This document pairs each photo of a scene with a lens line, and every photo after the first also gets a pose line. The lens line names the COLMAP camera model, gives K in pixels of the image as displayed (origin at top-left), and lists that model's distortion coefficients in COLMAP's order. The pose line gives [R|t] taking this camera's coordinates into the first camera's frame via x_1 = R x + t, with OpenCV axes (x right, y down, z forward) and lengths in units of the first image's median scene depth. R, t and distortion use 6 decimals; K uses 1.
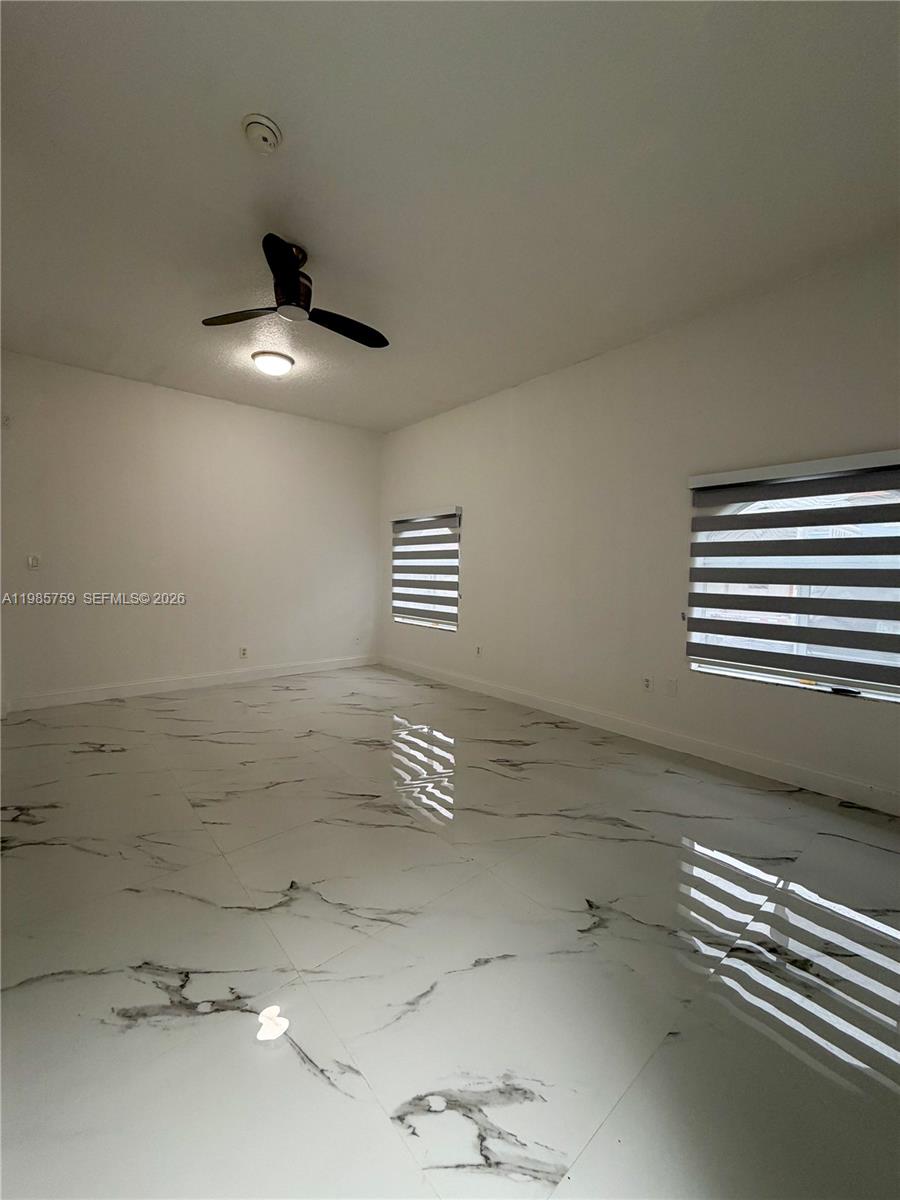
lens RADIAL K [[476.5, 0, 451.6], [0, 476.5, 599.5], [0, 0, 1]] dist [-0.000866, -0.000406]
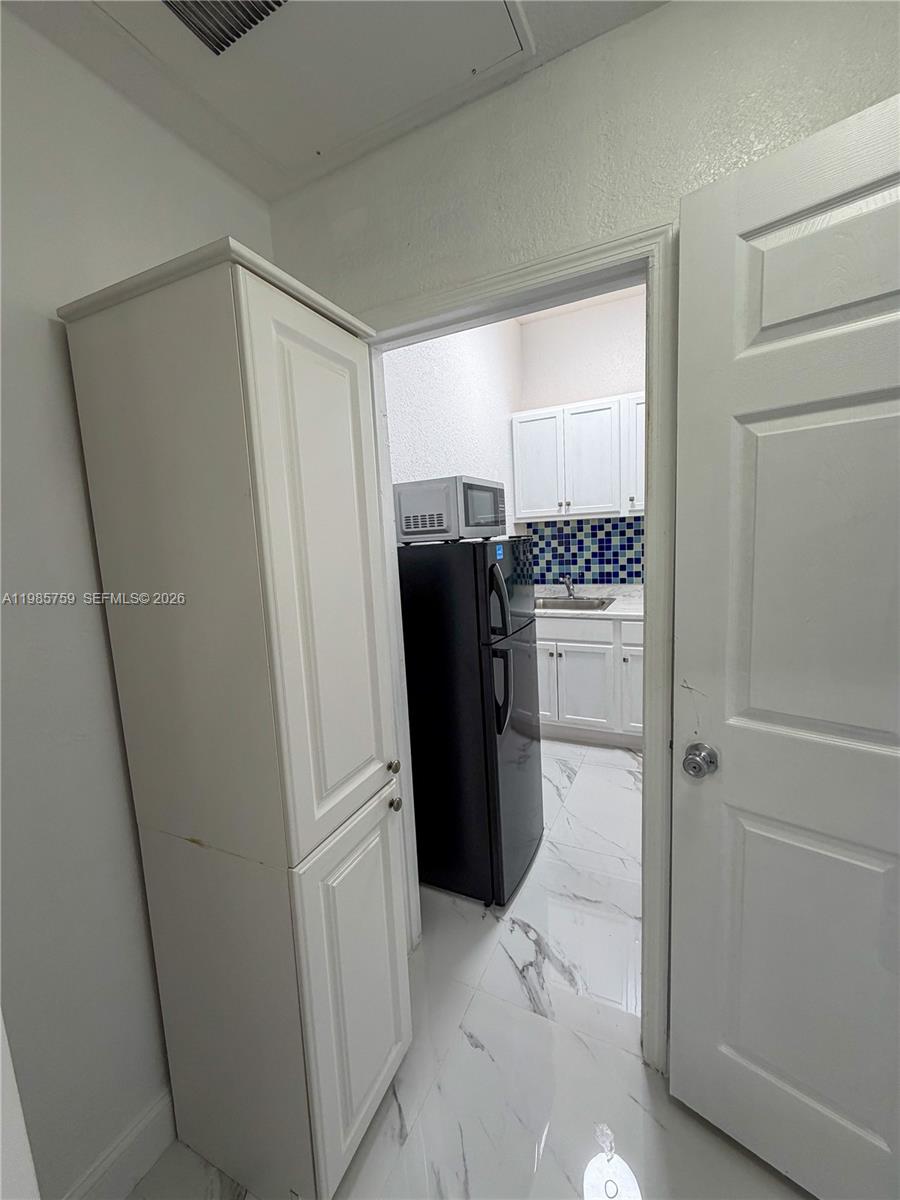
lens RADIAL K [[476.5, 0, 452.6], [0, 476.5, 594.2], [0, 0, 1]] dist [-0.000866, -0.000406]
pose [[0.383206, 0.083862, -0.919848, 1.130862], [0.006965, 0.995579, 0.093668, -0.199217], [0.923637, -0.042301, 0.380928, 0.187176]]
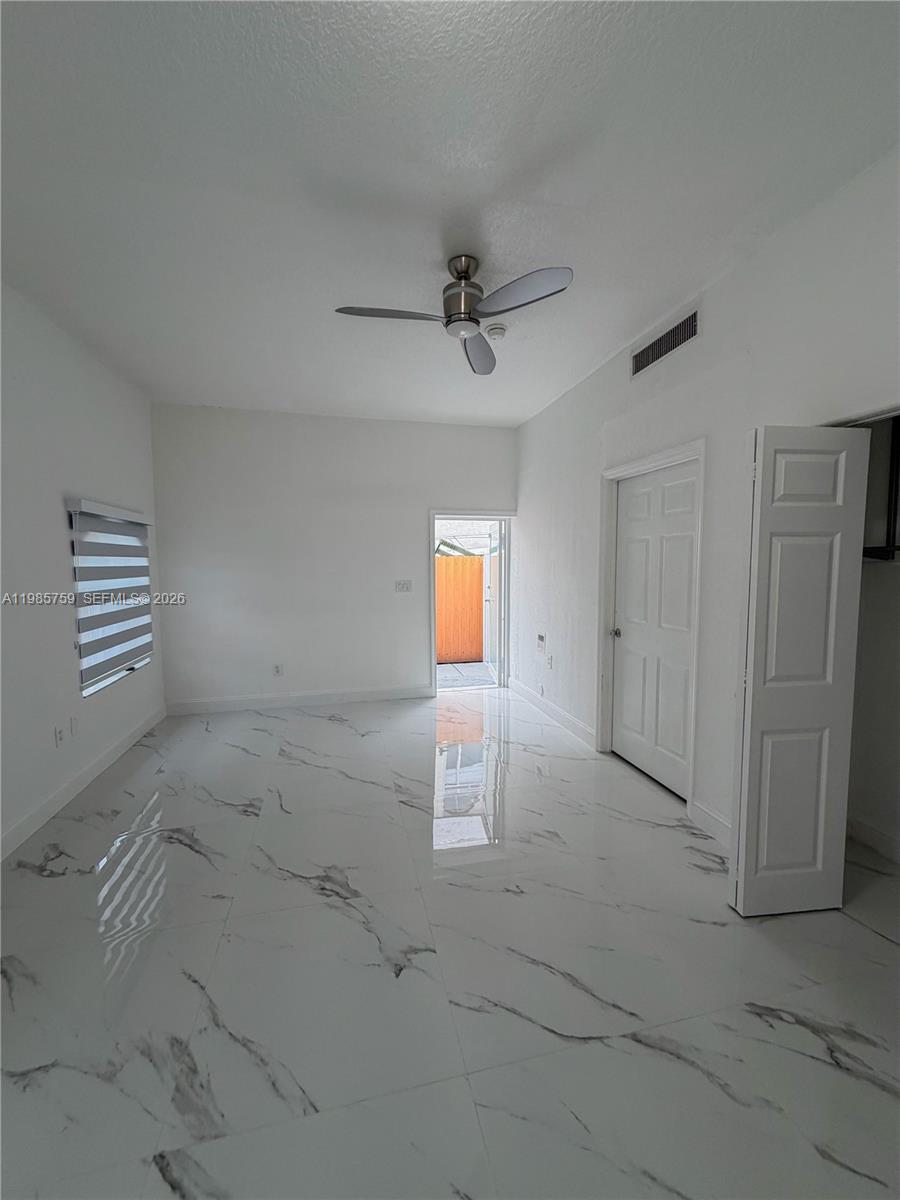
lens RADIAL K [[476.5, 0, 445.6], [0, 476.5, 602.8], [0, 0, 1]] dist [-0.000866, -0.000406]
pose [[-0.881396, -0.054488, 0.469224, -0.614721], [0.016579, 0.989145, 0.146005, -0.179471], [-0.472086, 0.136467, -0.870926, 1.525670]]
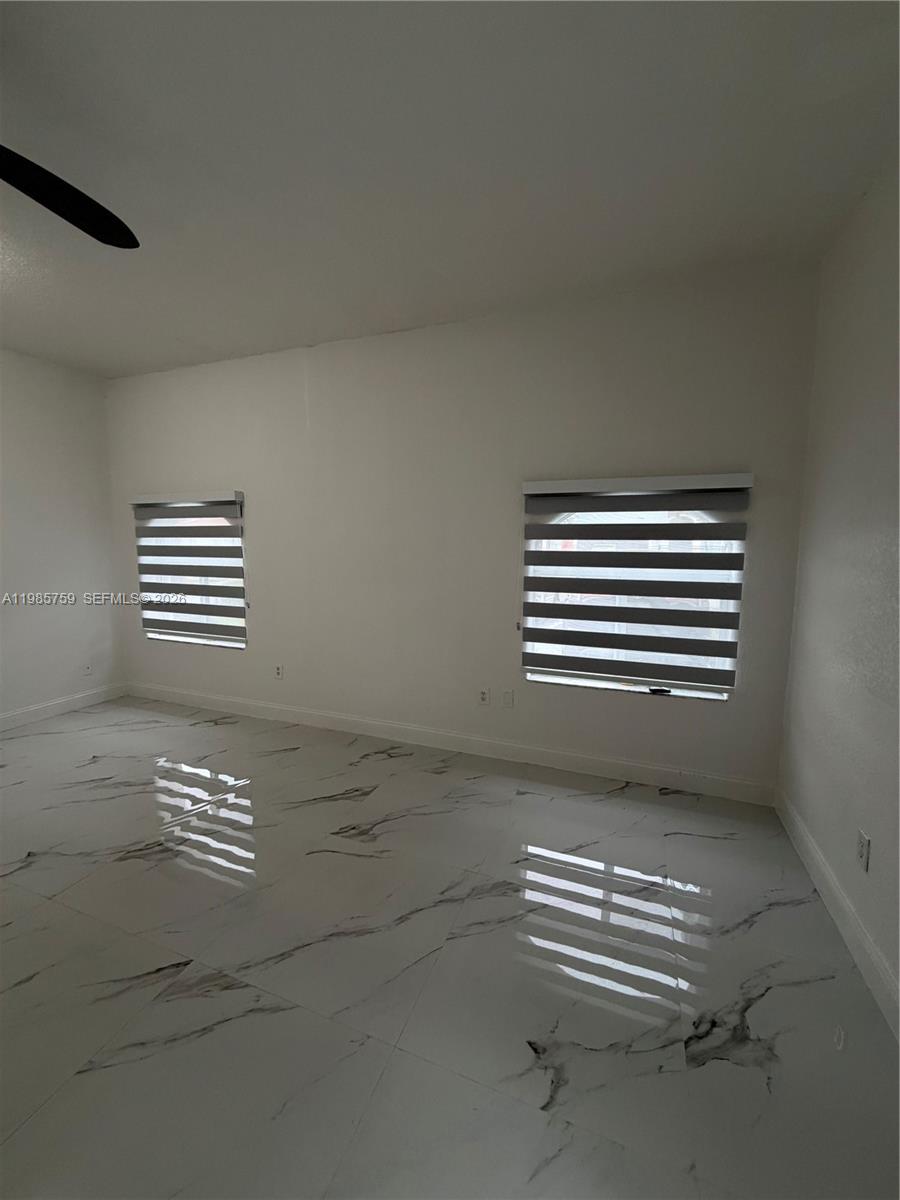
lens RADIAL K [[476.5, 0, 451.3], [0, 476.5, 598.3], [0, 0, 1]] dist [-0.000866, -0.000406]
pose [[0.880643, -0.064197, 0.469411, -0.088663], [0.036506, 0.997026, 0.067867, -0.096271], [-0.472372, -0.042631, 0.880368, 0.221884]]
